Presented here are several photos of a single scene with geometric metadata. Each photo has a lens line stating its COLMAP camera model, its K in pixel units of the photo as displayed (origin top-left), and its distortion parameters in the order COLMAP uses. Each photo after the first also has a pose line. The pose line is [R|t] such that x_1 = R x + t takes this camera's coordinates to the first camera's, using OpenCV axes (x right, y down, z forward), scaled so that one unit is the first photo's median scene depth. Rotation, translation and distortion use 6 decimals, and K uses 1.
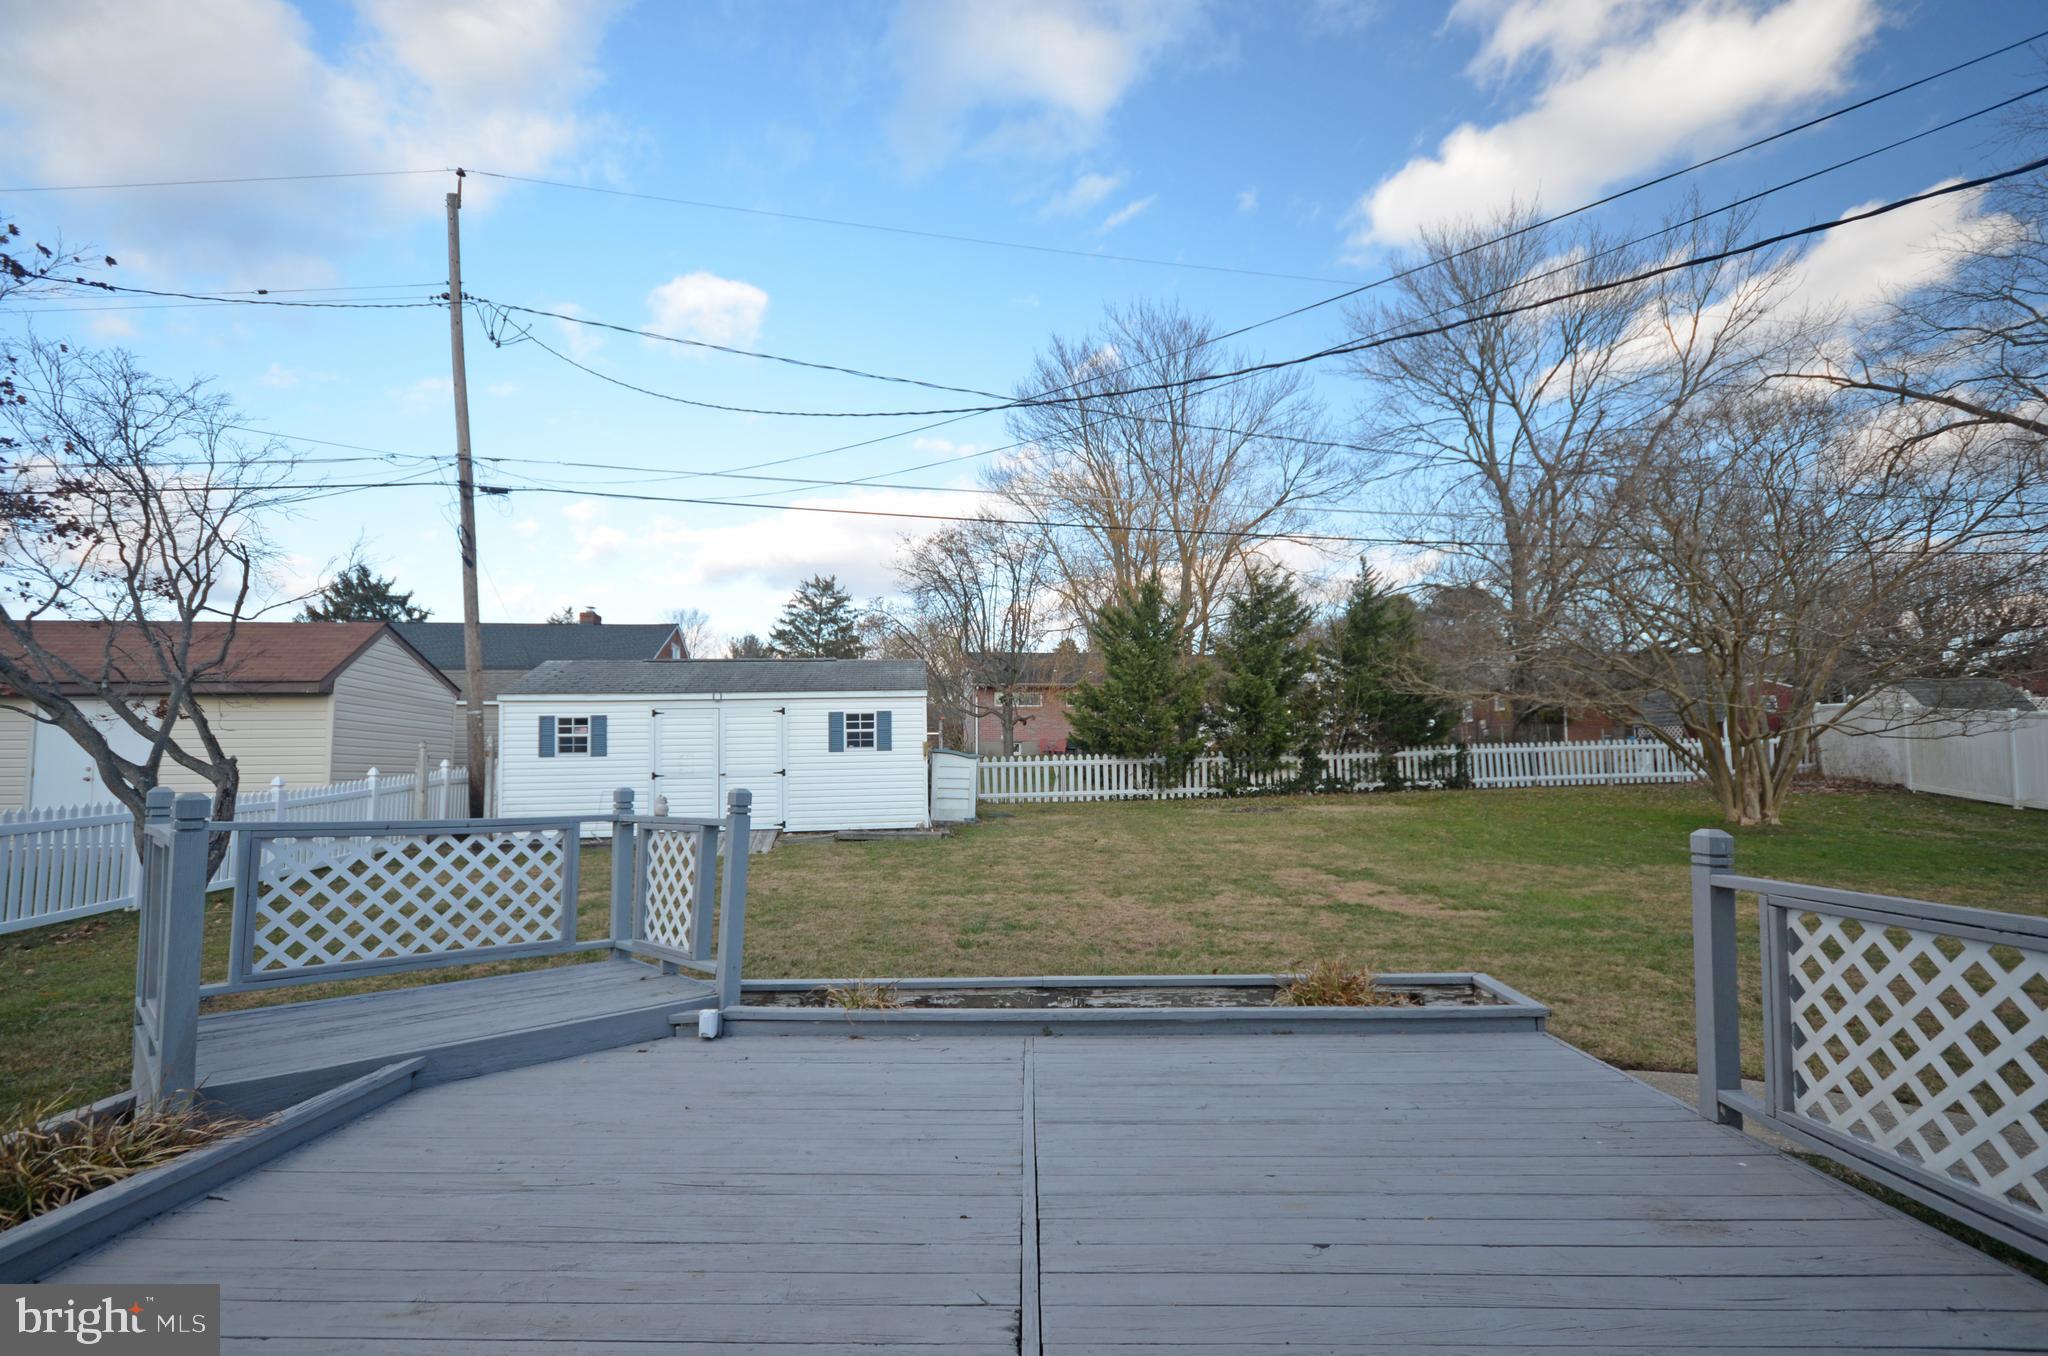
lens RADIAL K [[934.5, 0, 1021.4], [0, 934.5, 691.6], [0, 0, 1]] dist [0.001931, 0.000166]
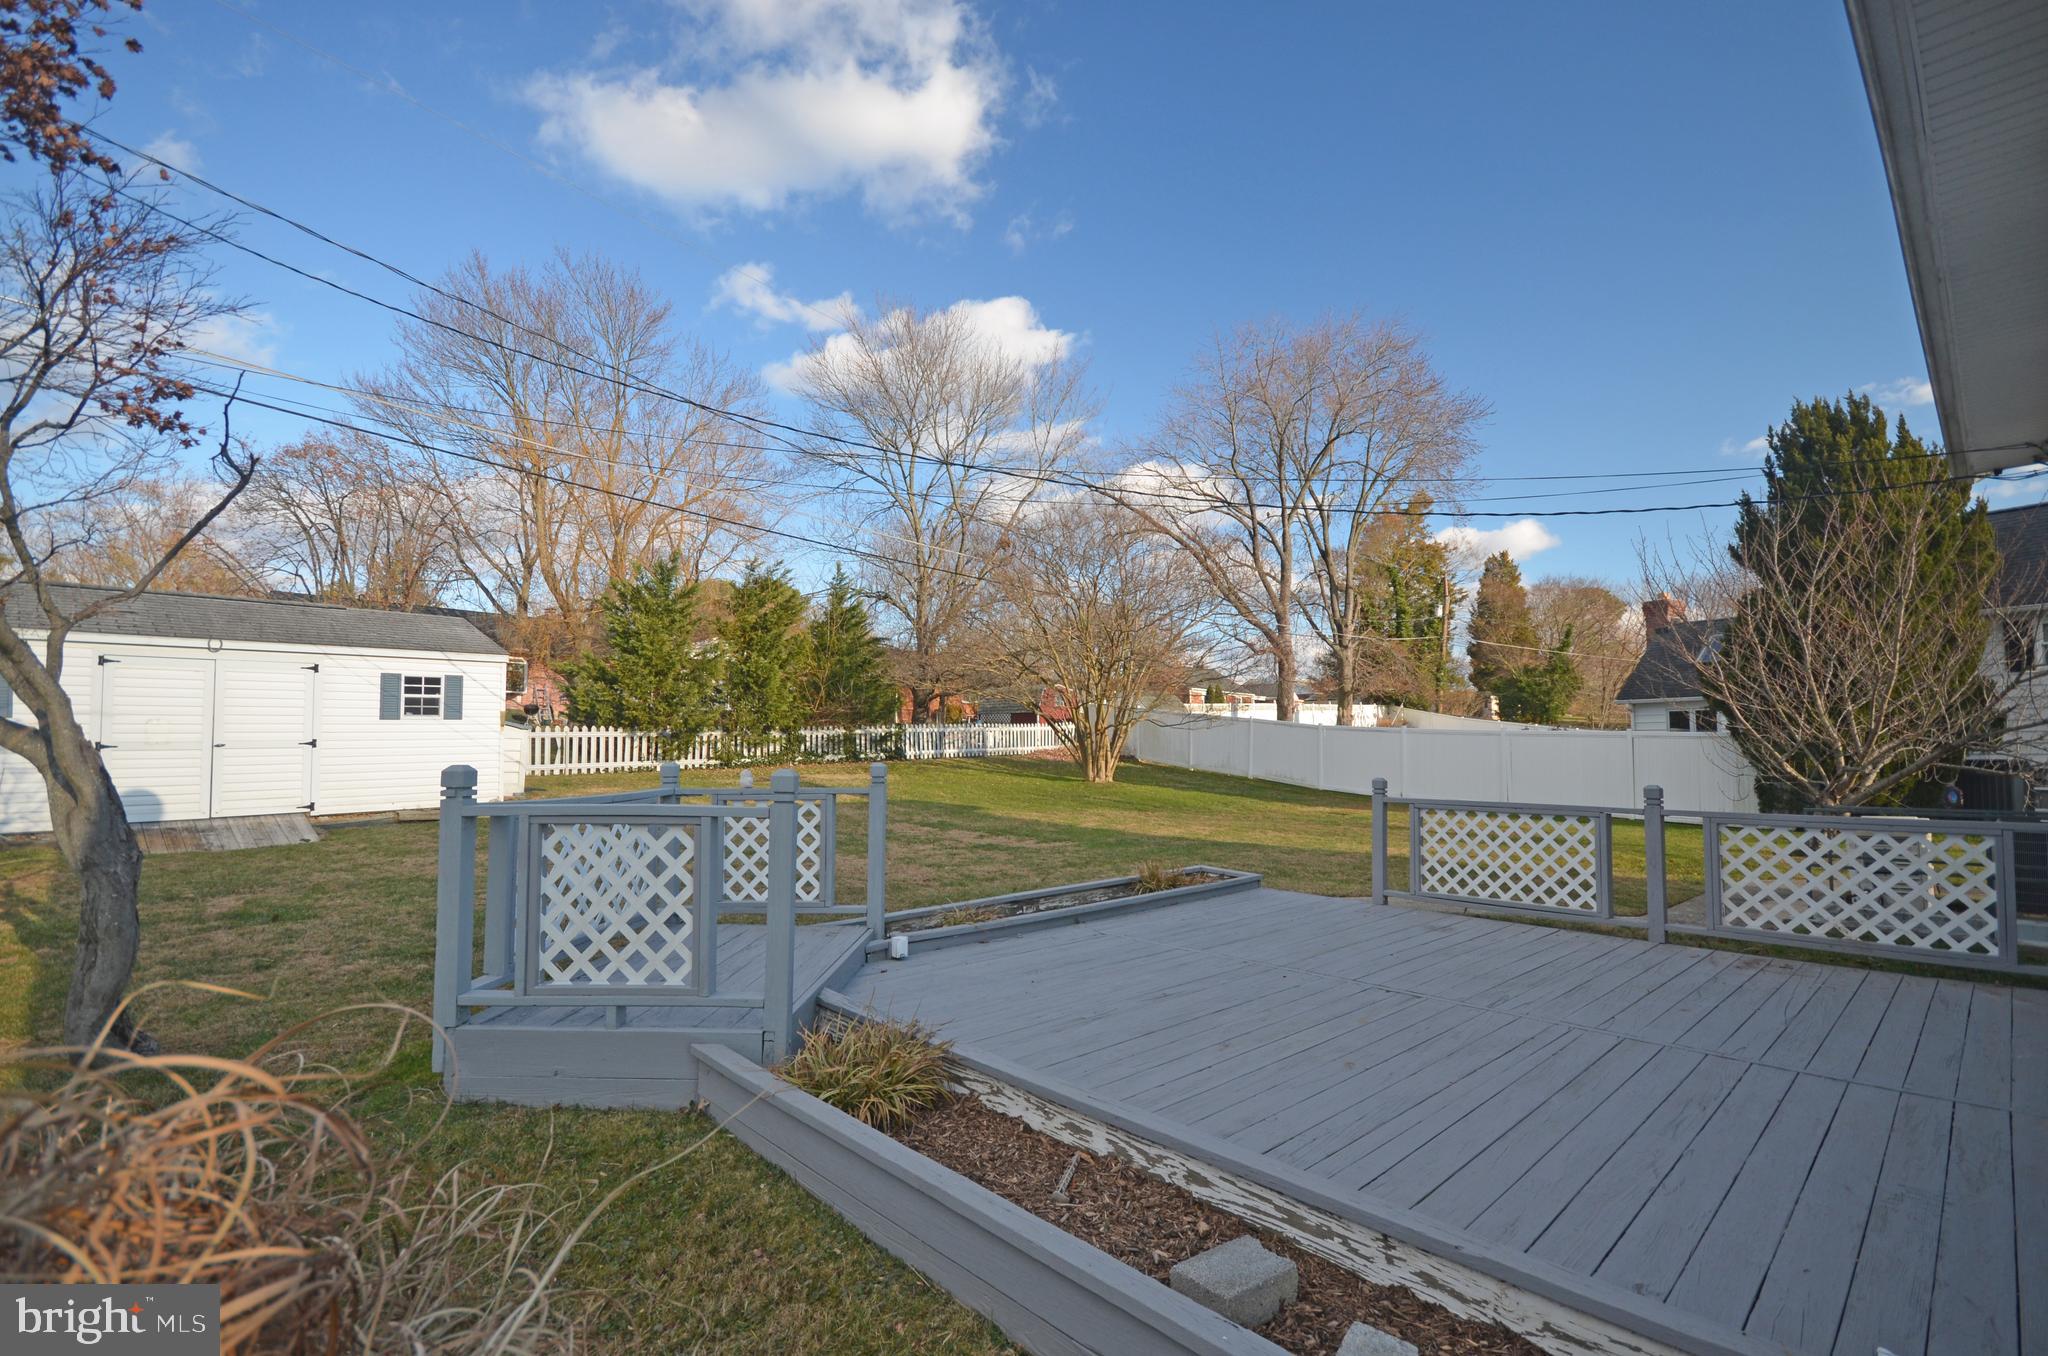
lens RADIAL K [[908.8, 0, 1021.7], [0, 908.8, 671.0], [0, 0, 1]] dist [0.002749, 0.000584]
pose [[0.730502, 0.062142, 0.680078, -0.313410], [-0.066445, 0.997594, -0.019784, -0.001841], [-0.679671, -0.030735, 0.732873, -0.002594]]
